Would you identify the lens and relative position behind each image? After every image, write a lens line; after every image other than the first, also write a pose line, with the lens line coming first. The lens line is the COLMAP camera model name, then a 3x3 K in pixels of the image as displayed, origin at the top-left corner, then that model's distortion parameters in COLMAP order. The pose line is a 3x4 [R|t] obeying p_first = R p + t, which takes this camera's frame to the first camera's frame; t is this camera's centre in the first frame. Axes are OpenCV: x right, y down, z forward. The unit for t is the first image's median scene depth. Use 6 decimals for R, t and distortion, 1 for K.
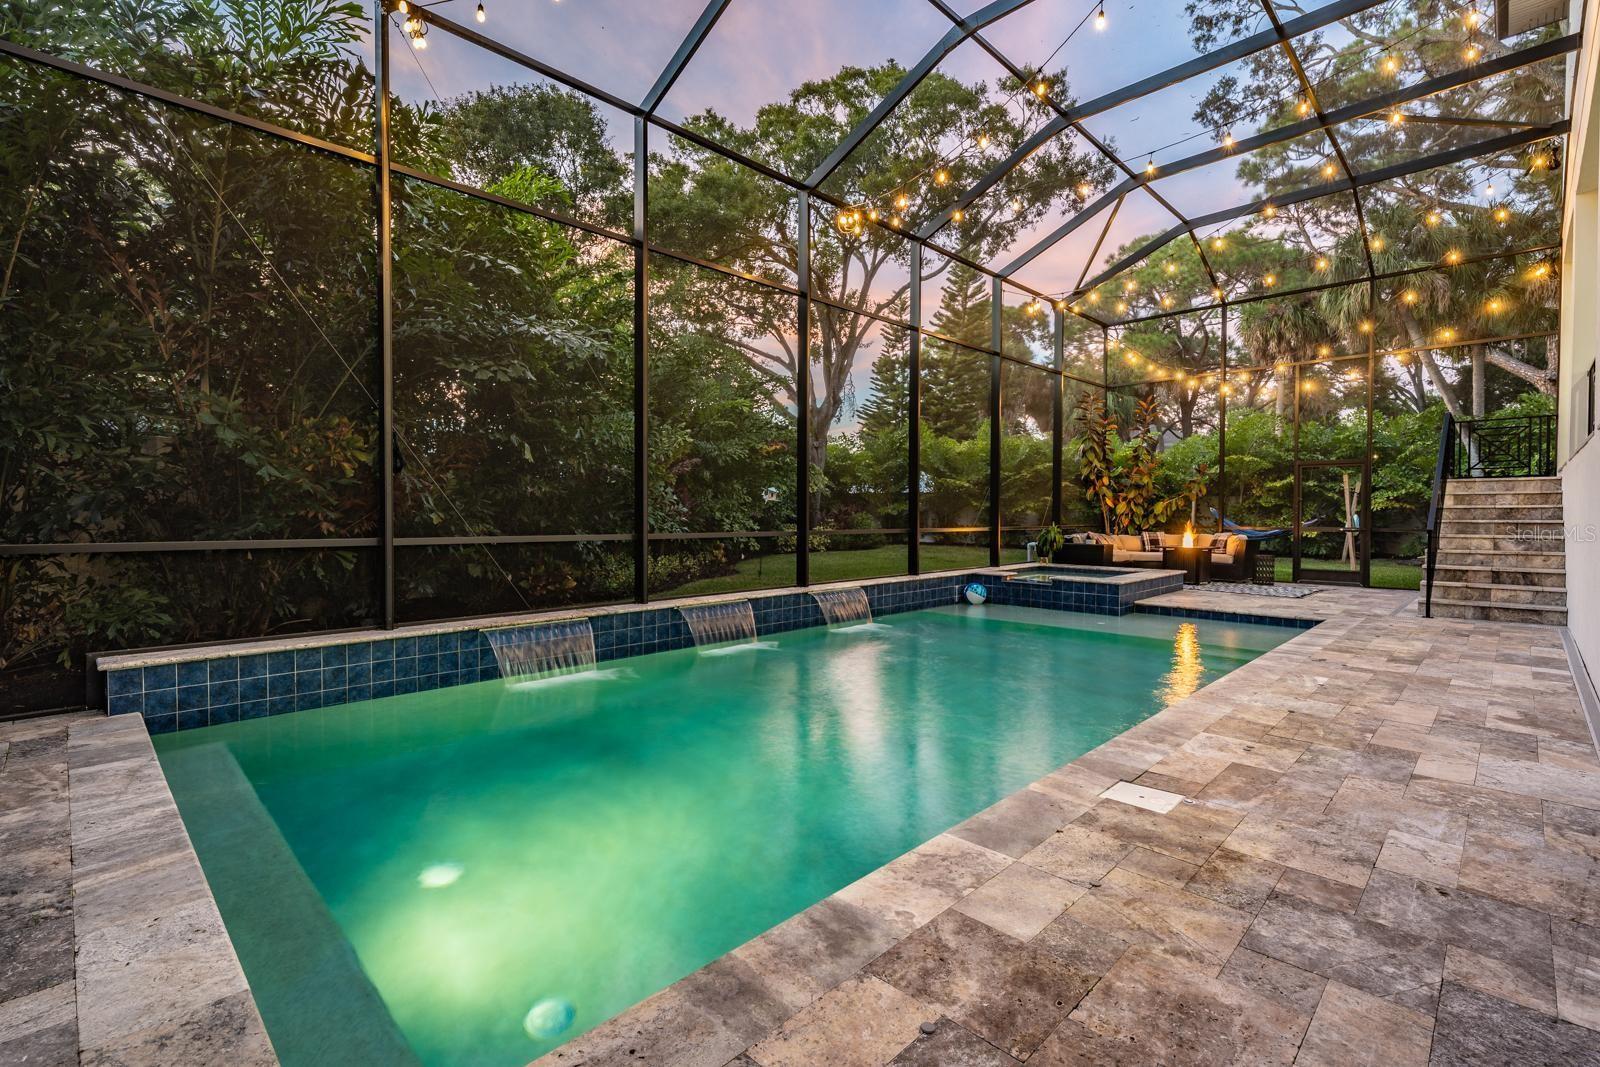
lens RADIAL K [[727.4, 0, 796.1], [0, 727.4, 529.3], [0, 0, 1]] dist [0.001141, -0.000408]
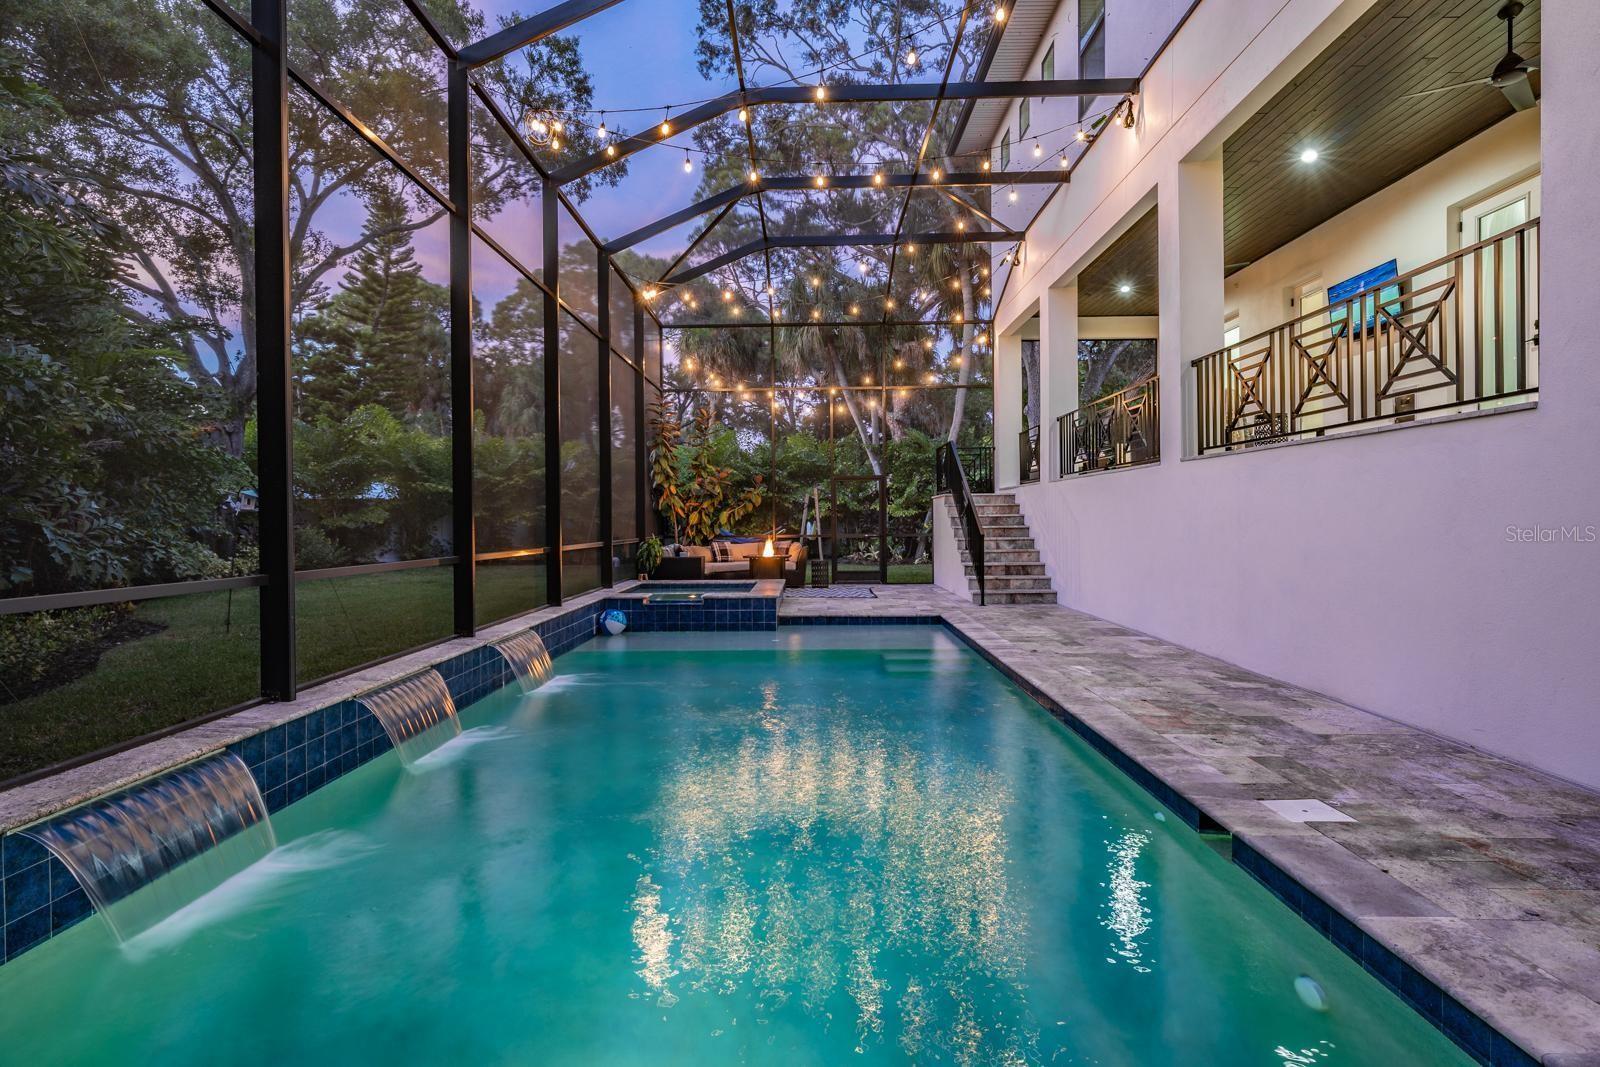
lens RADIAL K [[783.2, 0, 795.2], [0, 783.2, 530.1], [0, 0, 1]] dist [0.003965, -0.000854]
pose [[0.723414, -0.017168, 0.690201, -0.630537], [0.025783, 0.999665, -0.002158, -0.028149], [-0.689933, 0.019356, 0.723614, 0.567942]]
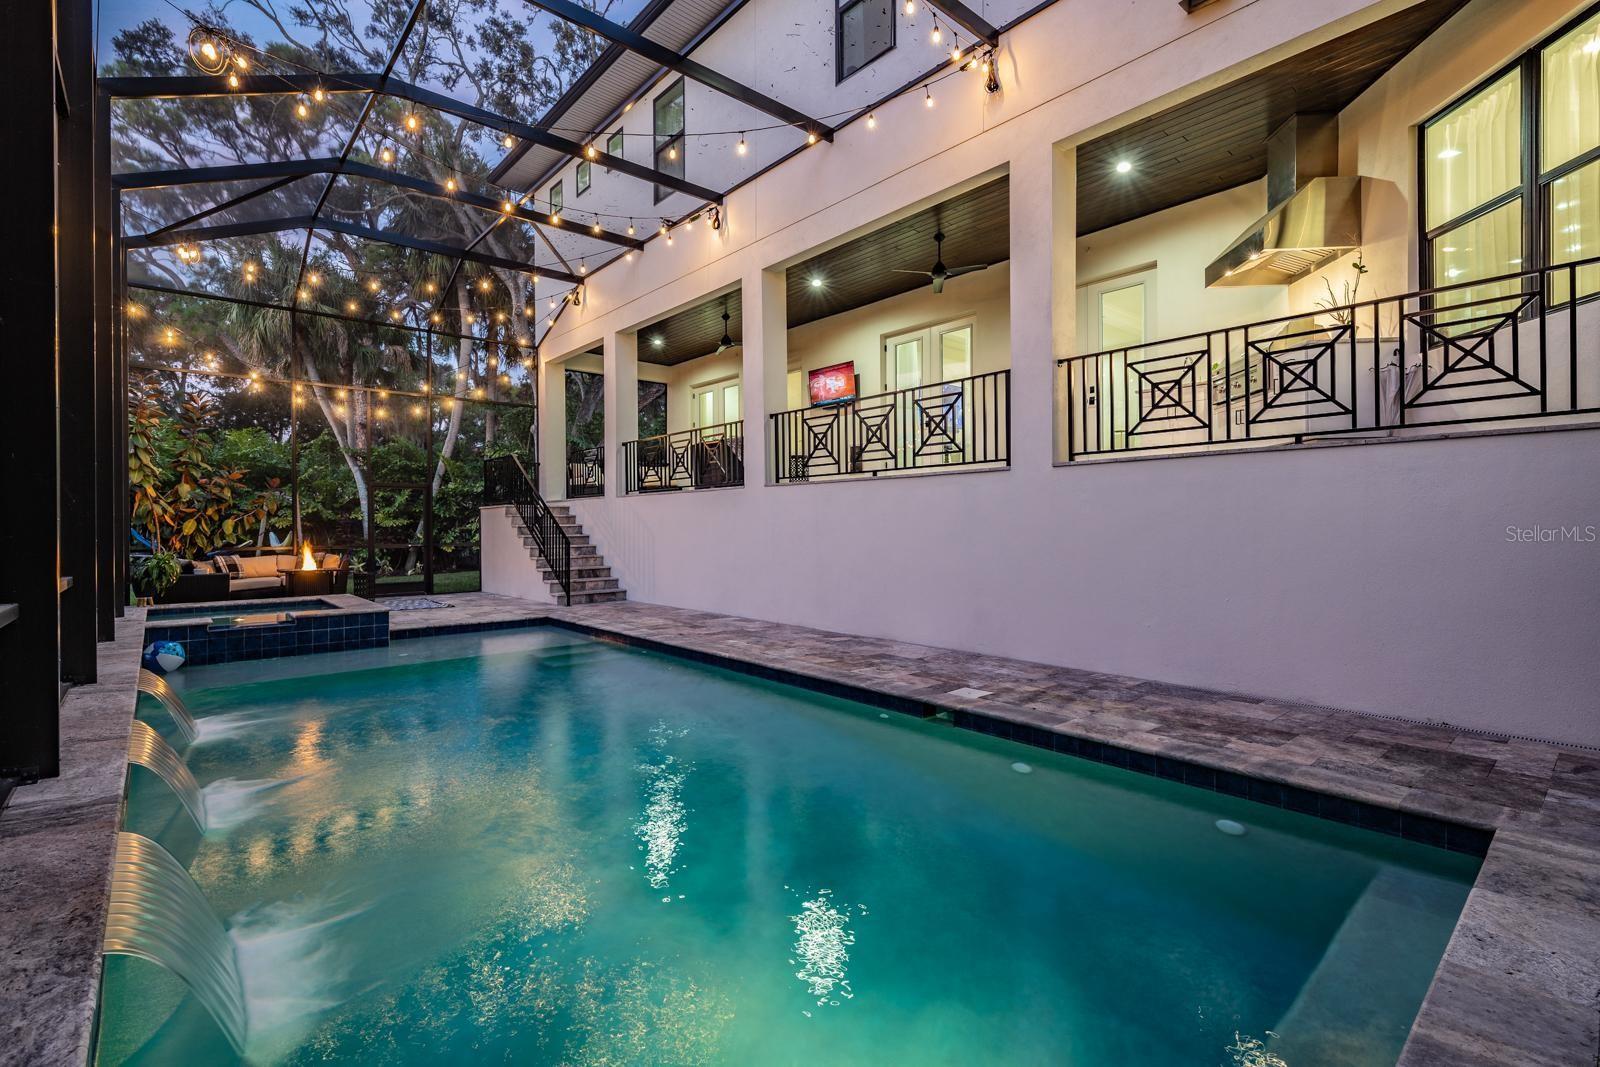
lens RADIAL K [[727.4, 0, 795.0], [0, 727.4, 530.7], [0, 0, 1]] dist [0.001993, -0.000175]
pose [[0.074028, -0.008564, 0.997219, -1.070776], [0.029418, 0.999547, 0.006400, -0.040976], [-0.996822, 0.028862, 0.074247, 1.043414]]
